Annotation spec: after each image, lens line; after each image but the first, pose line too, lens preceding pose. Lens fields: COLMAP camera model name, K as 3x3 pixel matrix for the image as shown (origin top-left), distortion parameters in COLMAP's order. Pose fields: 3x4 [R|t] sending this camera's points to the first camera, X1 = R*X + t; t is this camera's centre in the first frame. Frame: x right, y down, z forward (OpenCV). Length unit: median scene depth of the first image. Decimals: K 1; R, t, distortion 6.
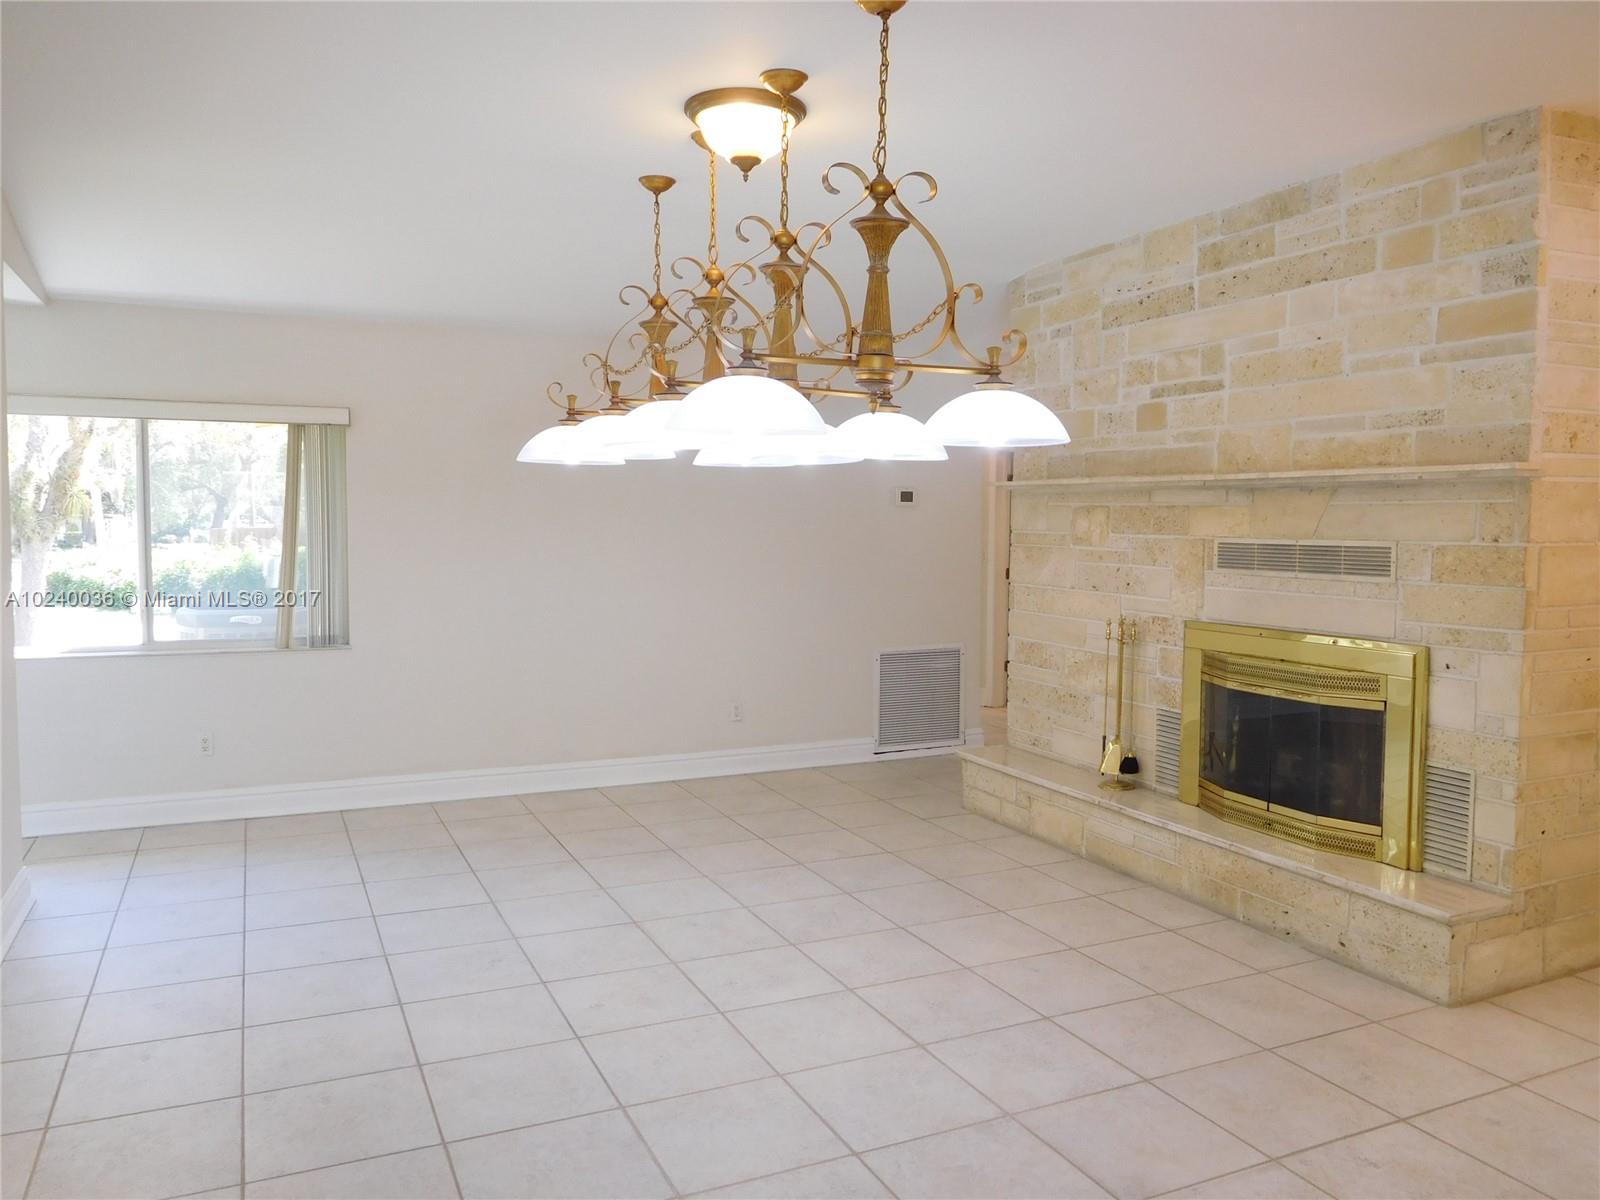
lens RADIAL K [[1182.3, 0, 797.0], [0, 1182.3, 597.6], [0, 0, 1]] dist [-0.033545, 0.001602]
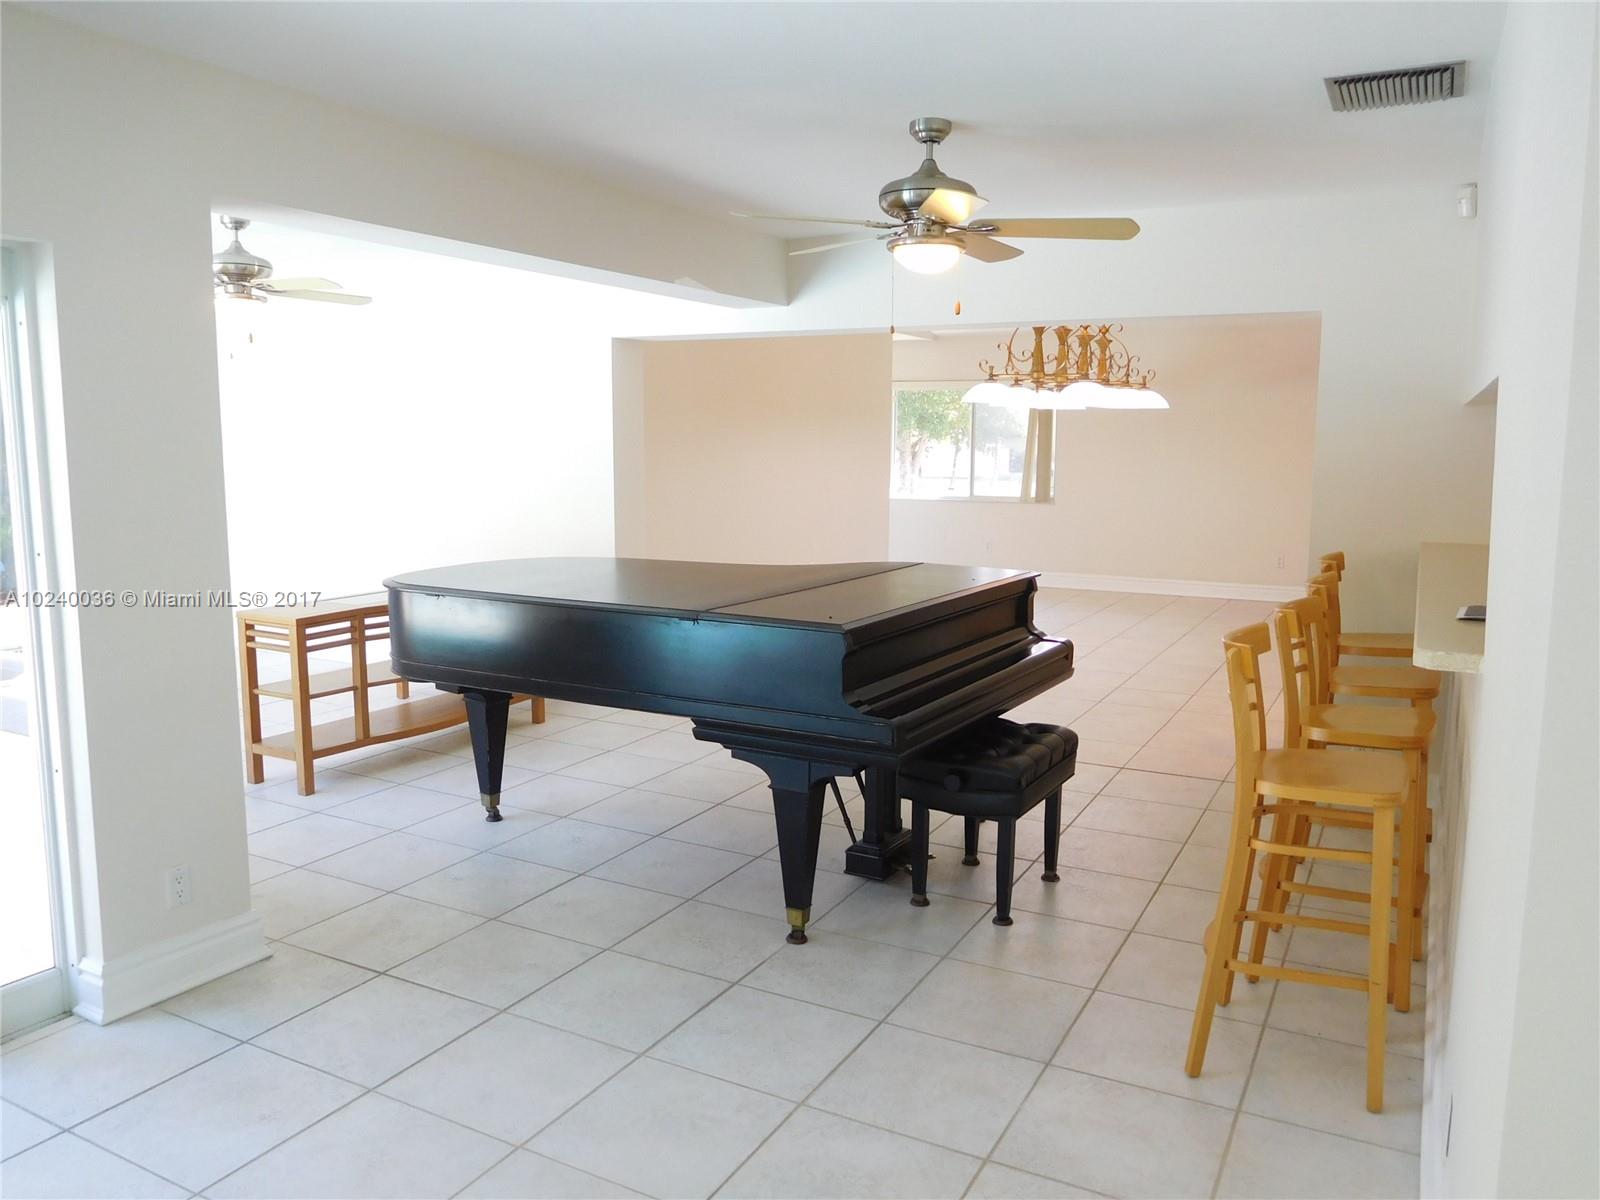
lens RADIAL K [[1182.3, 0, 797.0], [0, 1182.3, 597.6], [0, 0, 1]] dist [-0.033545, 0.001602]
pose [[0.596296, 0.103612, -0.796050, 1.227853], [-0.052495, 0.994546, 0.090125, 0.058871], [0.801047, -0.011952, 0.598482, -0.668198]]
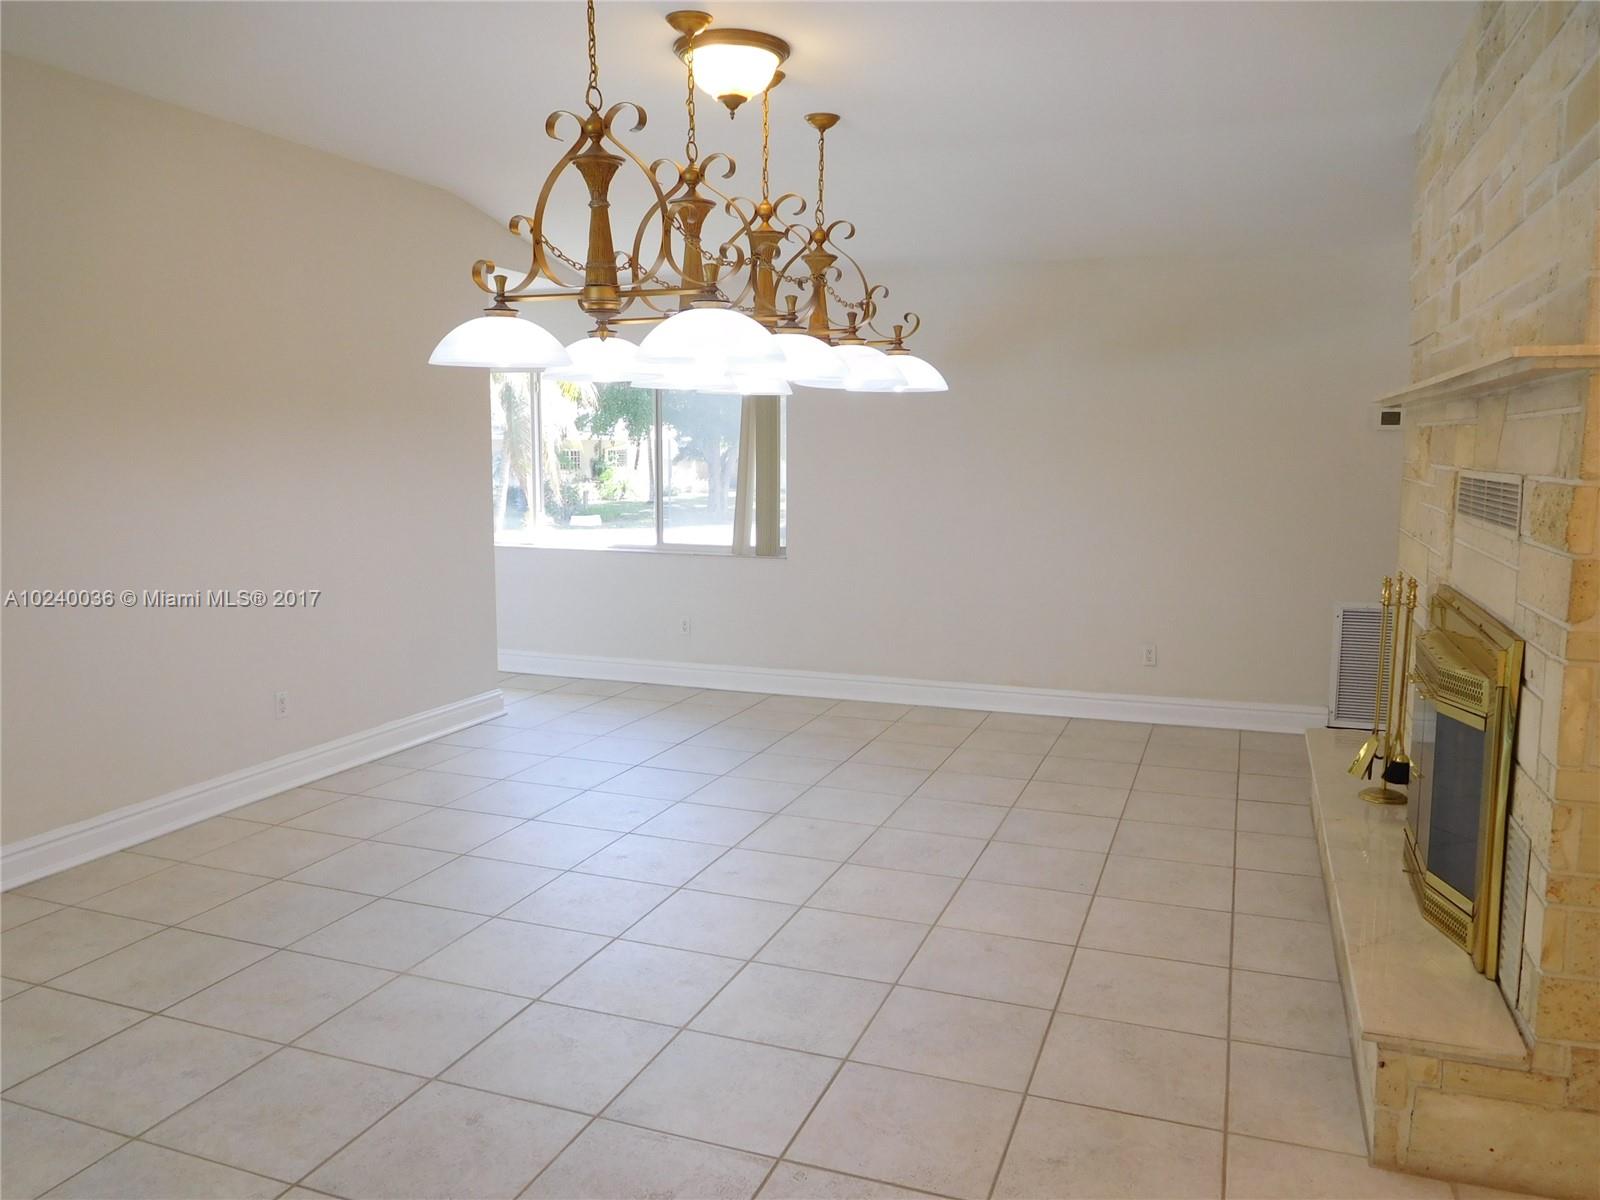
lens RADIAL K [[1182.3, 0, 797.0], [0, 1182.3, 597.6], [0, 0, 1]] dist [-0.033545, 0.001602]
pose [[0.699981, 0.084845, -0.709104, 0.617150], [-0.045189, 0.996190, 0.074587, -0.007896], [0.712731, -0.020166, 0.701148, 0.237693]]
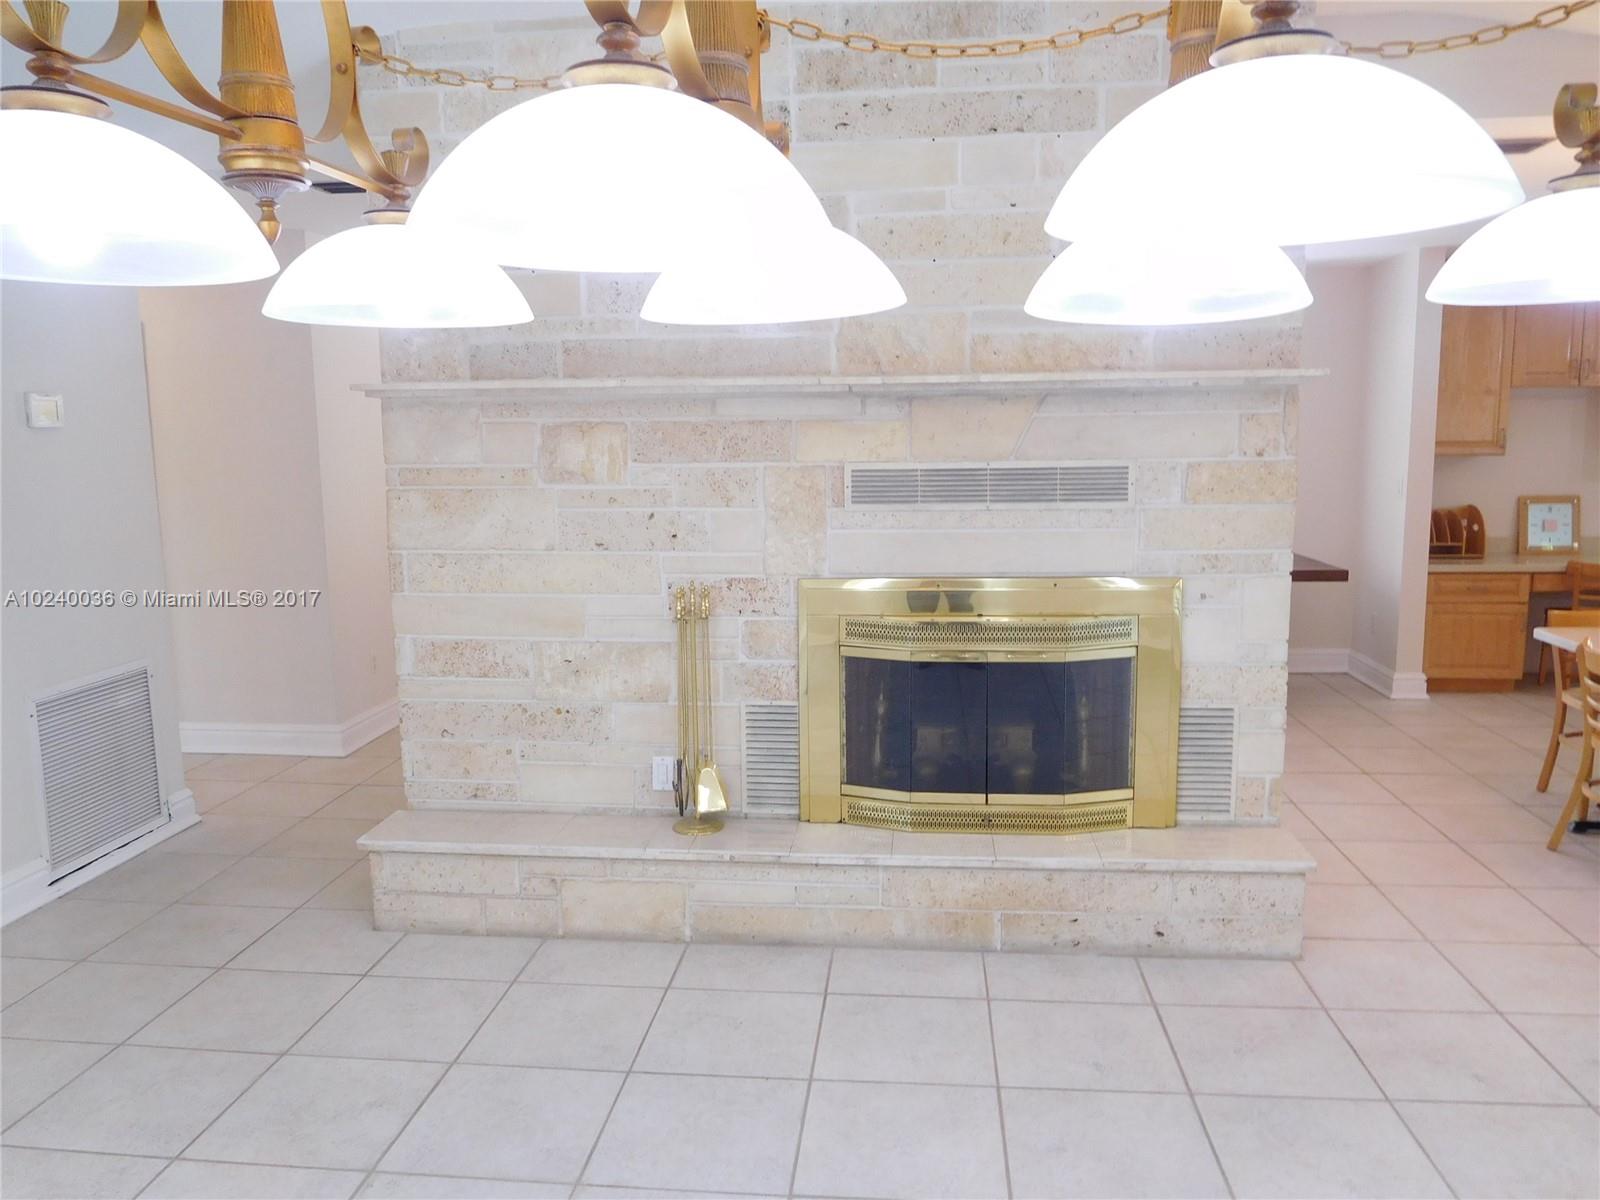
lens RADIAL K [[1182.3, 0, 797.0], [0, 1182.3, 597.6], [0, 0, 1]] dist [-0.033545, 0.001602]
pose [[0.510386, -0.129298, 0.850170, -0.320806], [0.074171, 0.991567, 0.106275, -0.051195], [-0.856741, 0.008817, 0.515671, 0.682301]]
